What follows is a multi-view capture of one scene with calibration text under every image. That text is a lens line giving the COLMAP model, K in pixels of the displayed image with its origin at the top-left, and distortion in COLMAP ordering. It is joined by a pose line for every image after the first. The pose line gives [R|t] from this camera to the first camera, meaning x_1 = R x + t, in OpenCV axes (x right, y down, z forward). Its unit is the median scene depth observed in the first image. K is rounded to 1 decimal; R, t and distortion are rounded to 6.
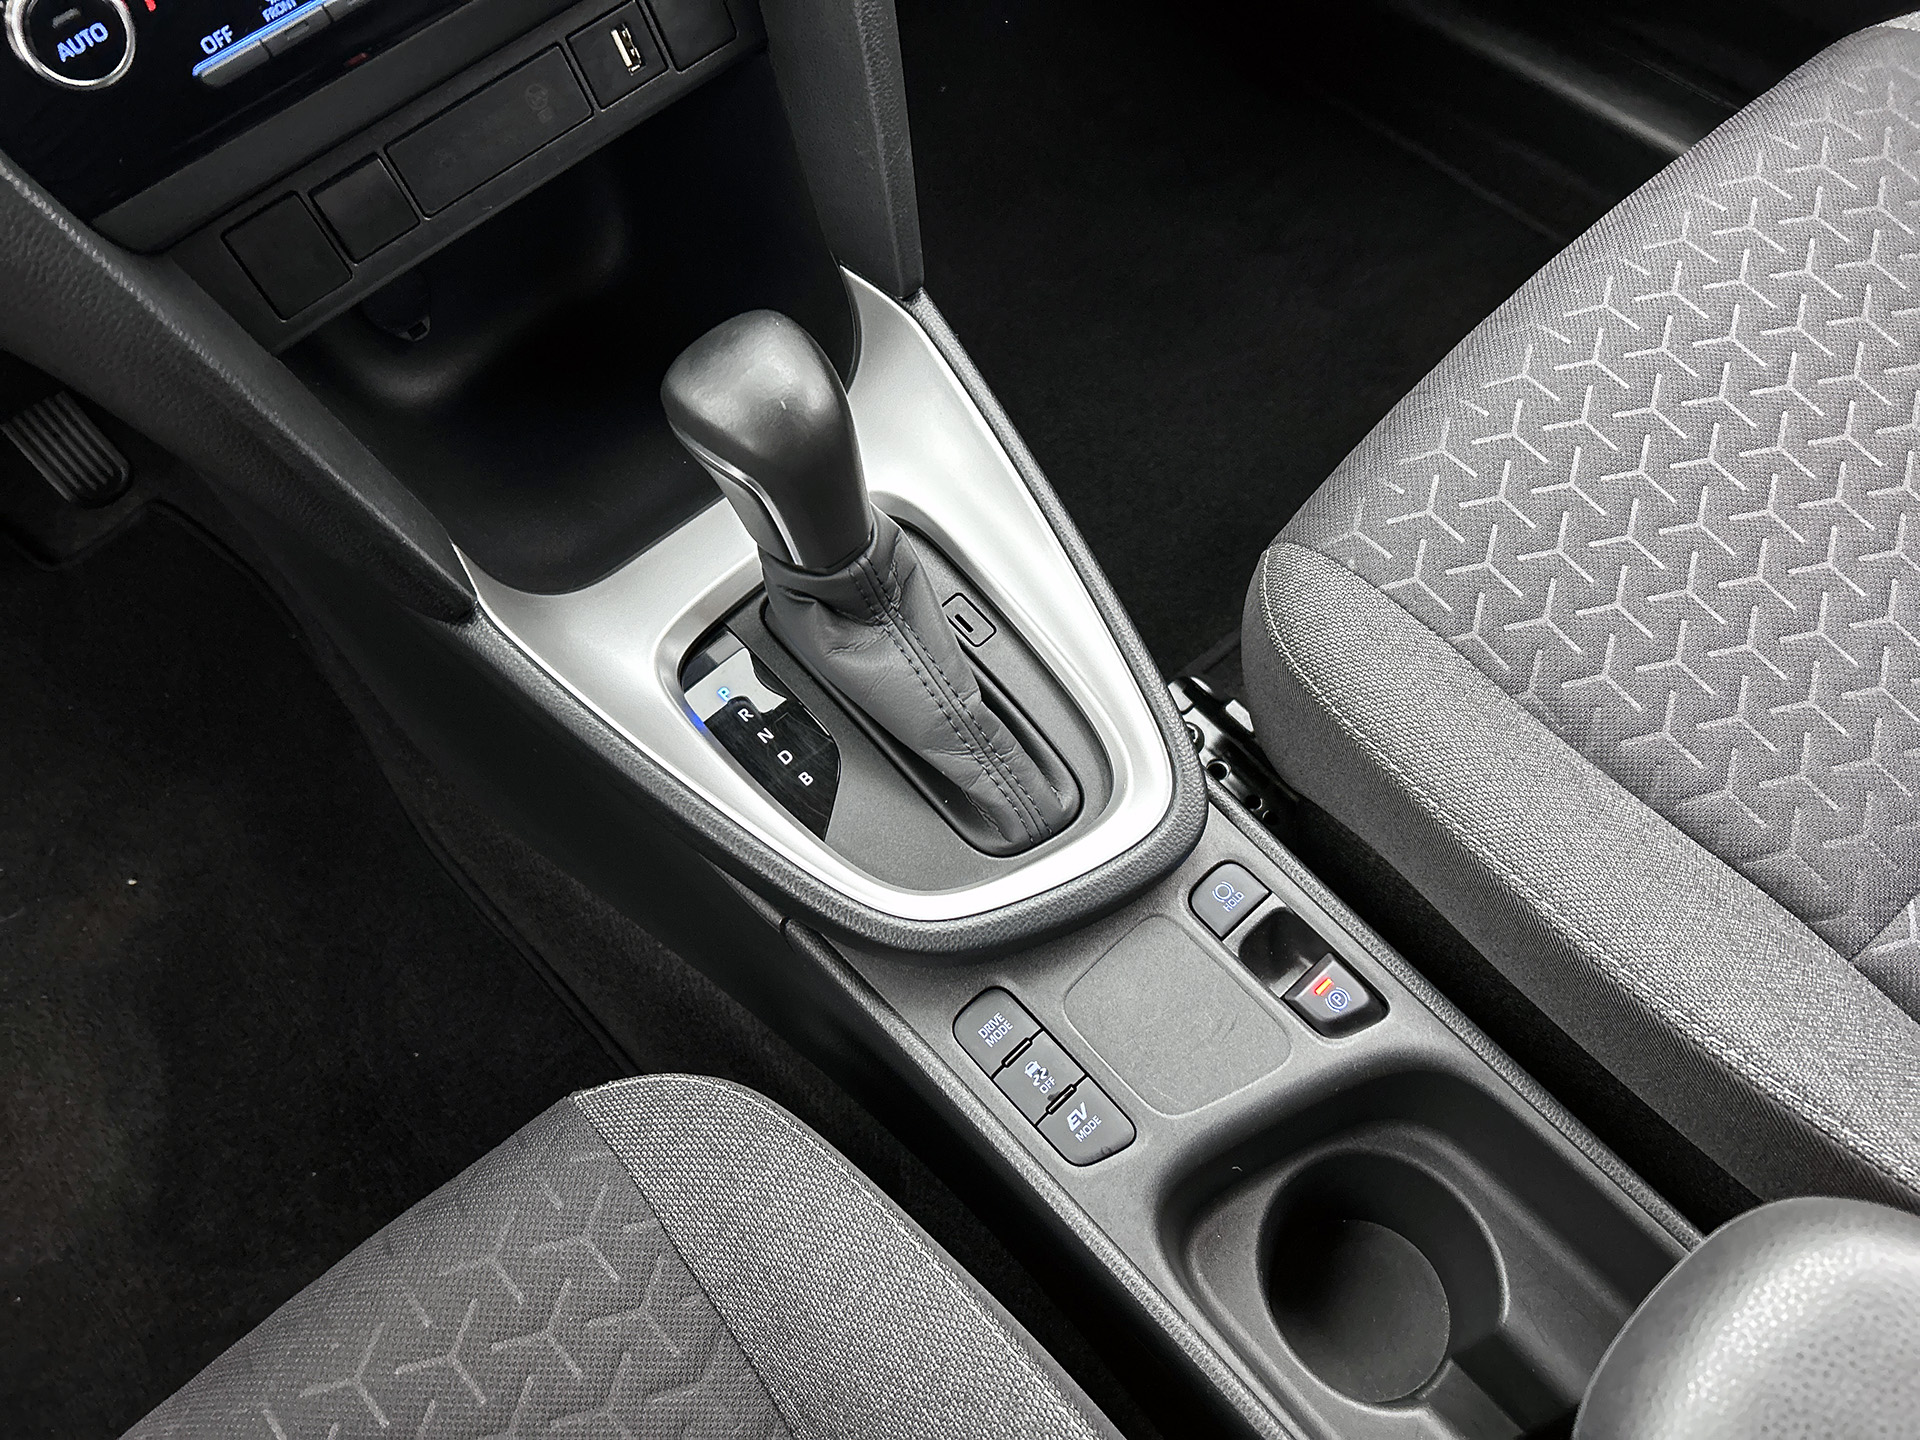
lens RADIAL K [[1465.4, 0, 966.0], [0, 1465.4, 708.0], [0, 0, 1]] dist [0.057370, -0.072529]
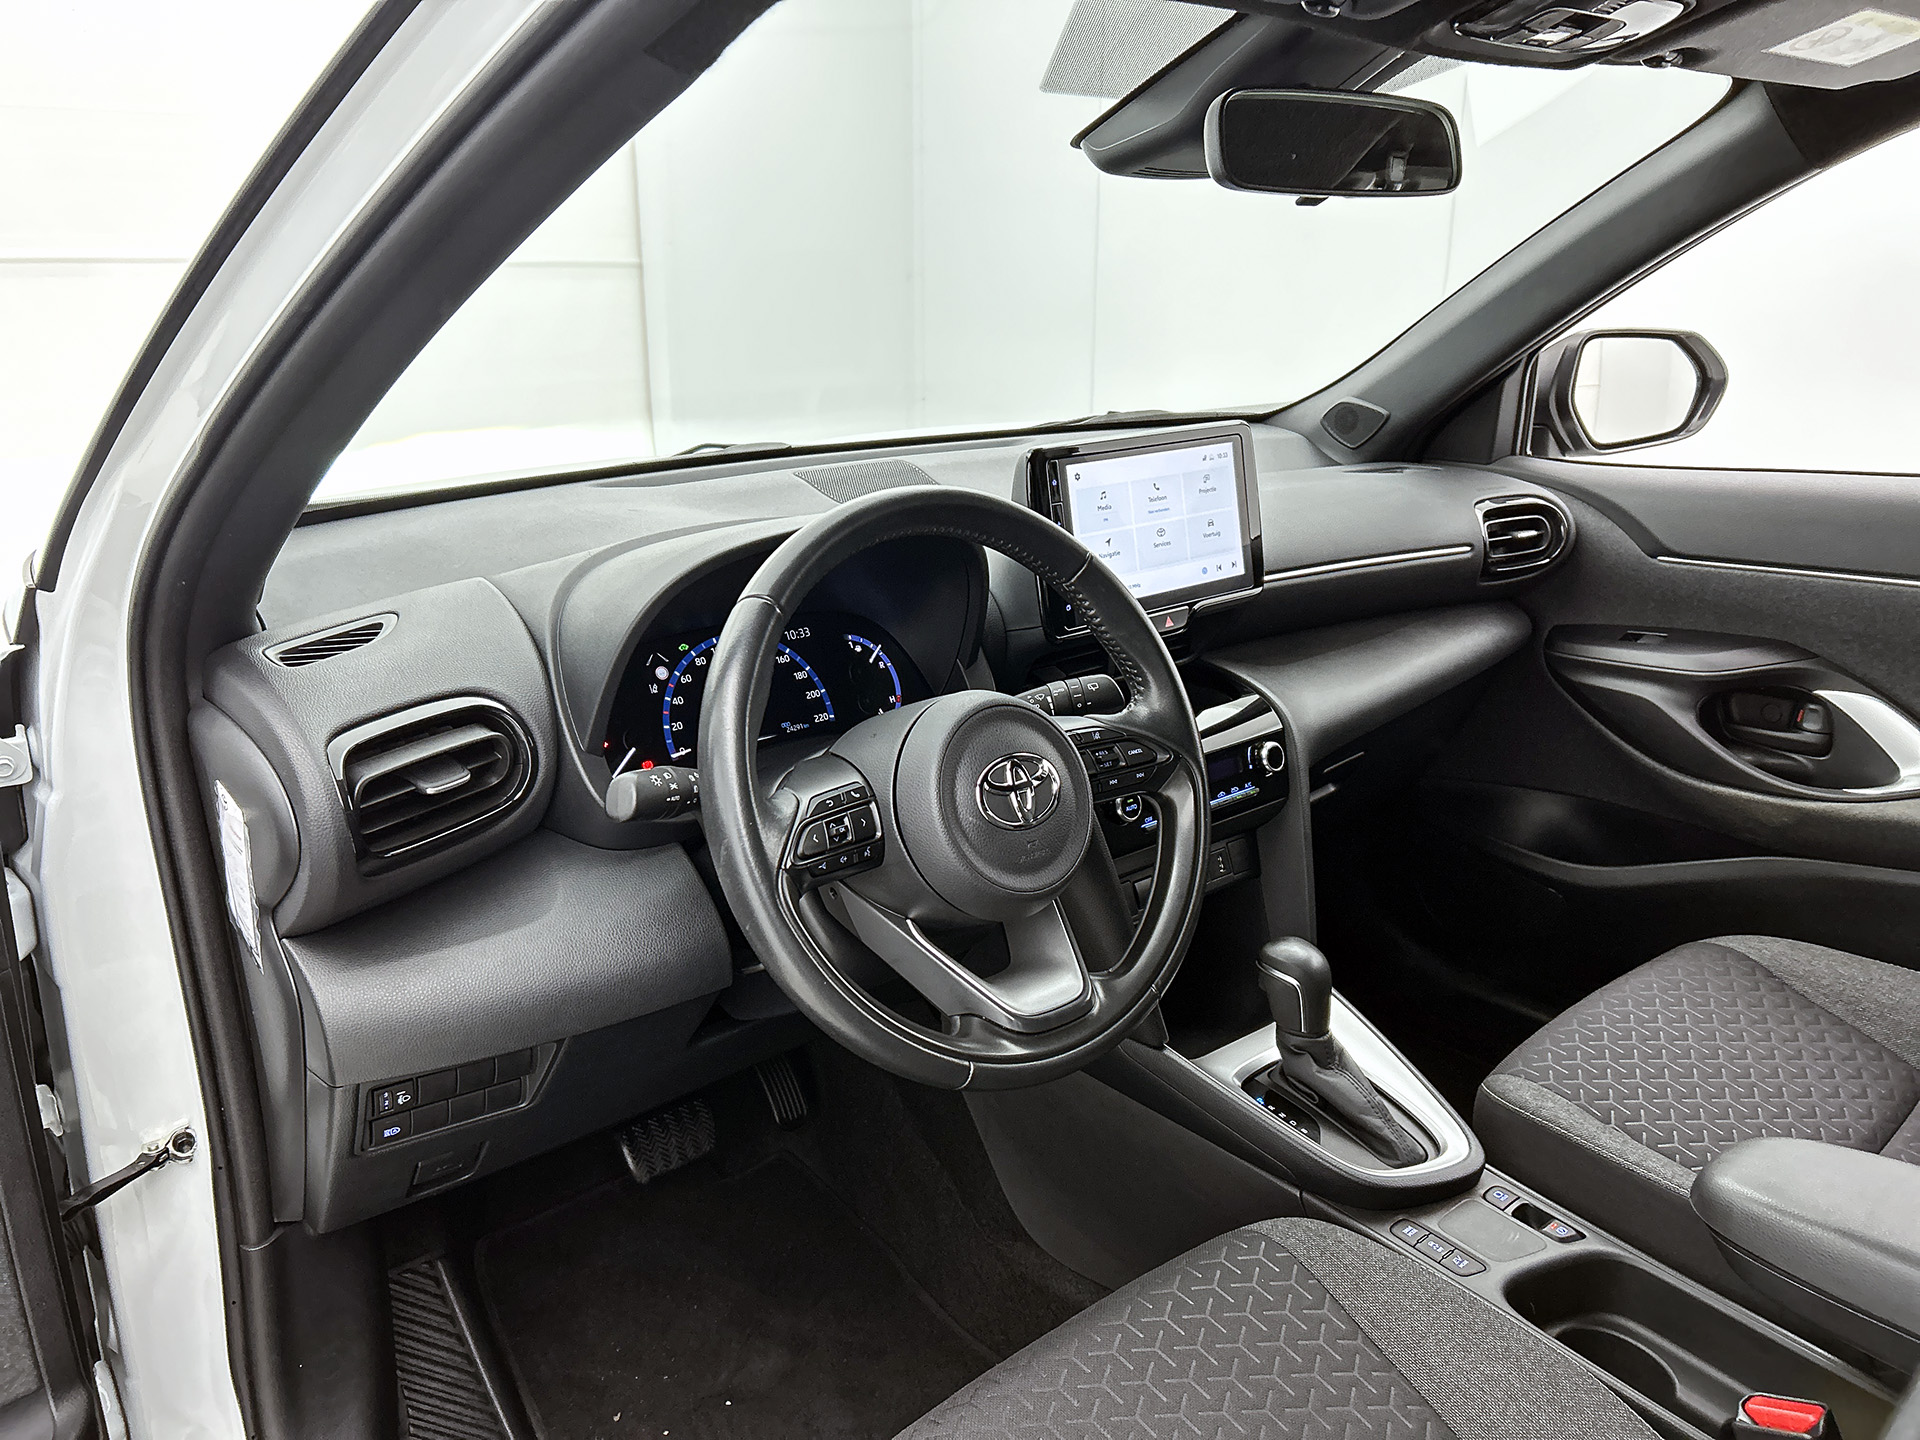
lens RADIAL K [[1465.4, 0, 956.9], [0, 1465.4, 727.5], [0, 0, 1]] dist [0.057370, -0.072529]
pose [[0.997045, 0.076546, -0.006548, -0.722403], [-0.059983, 0.722375, -0.688895, 1.282124], [-0.048002, 0.687252, 0.724831, -1.127008]]
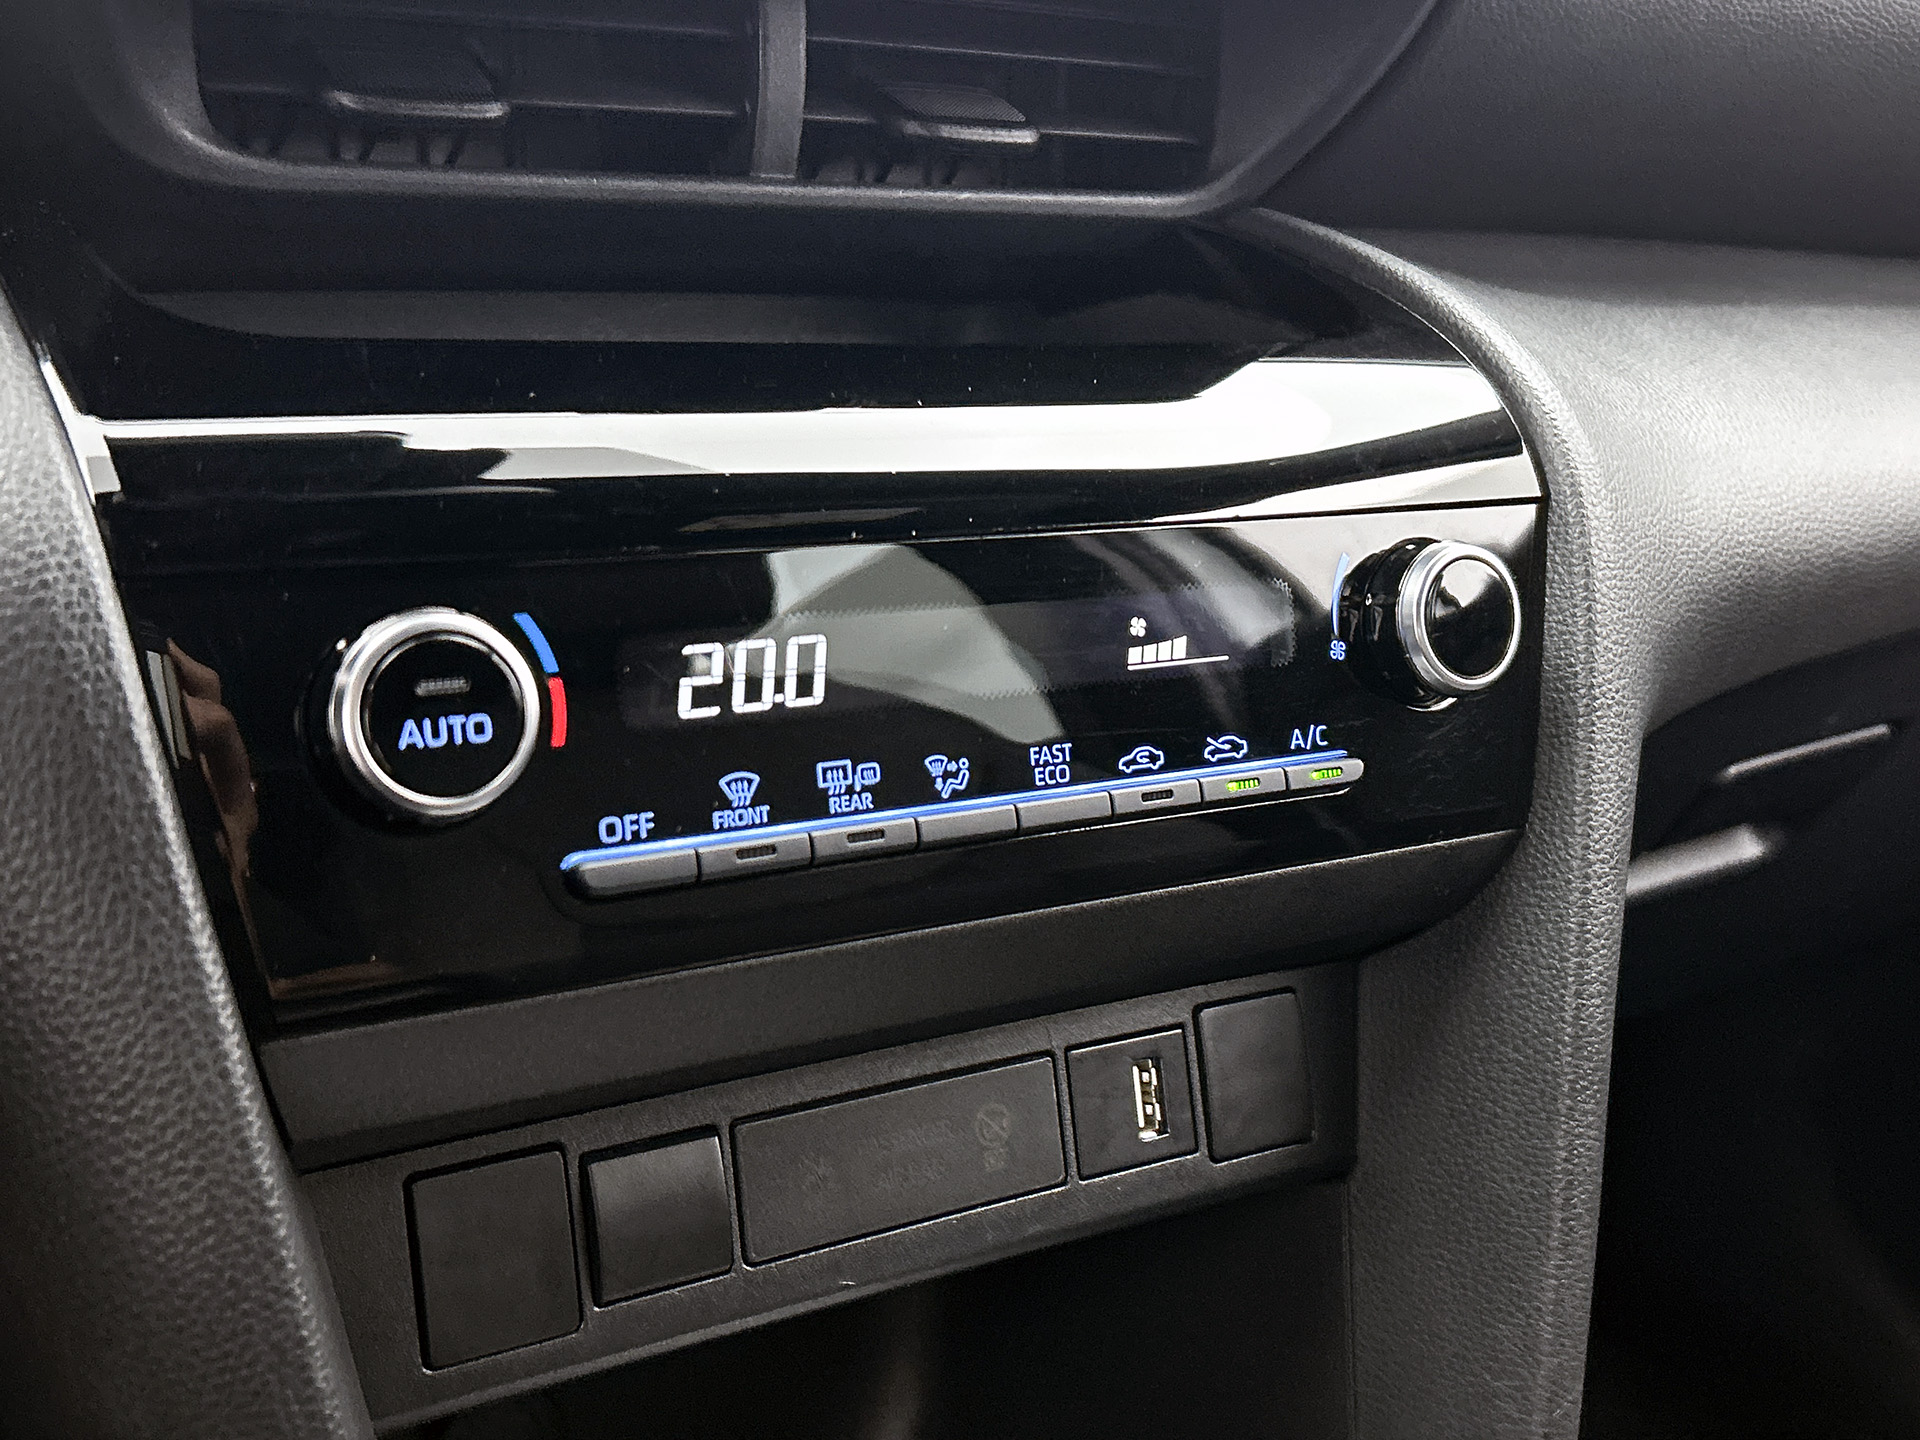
lens RADIAL K [[2098.8, 0, 951.9], [0, 2098.8, 712.0], [0, 0, 1]] dist [0.064715, 0.000000]
pose [[0.970071, 0.209635, -0.122535, -0.235340], [-0.236747, 0.704397, -0.669160, 0.014917], [-0.053966, 0.678143, 0.732946, 0.302648]]
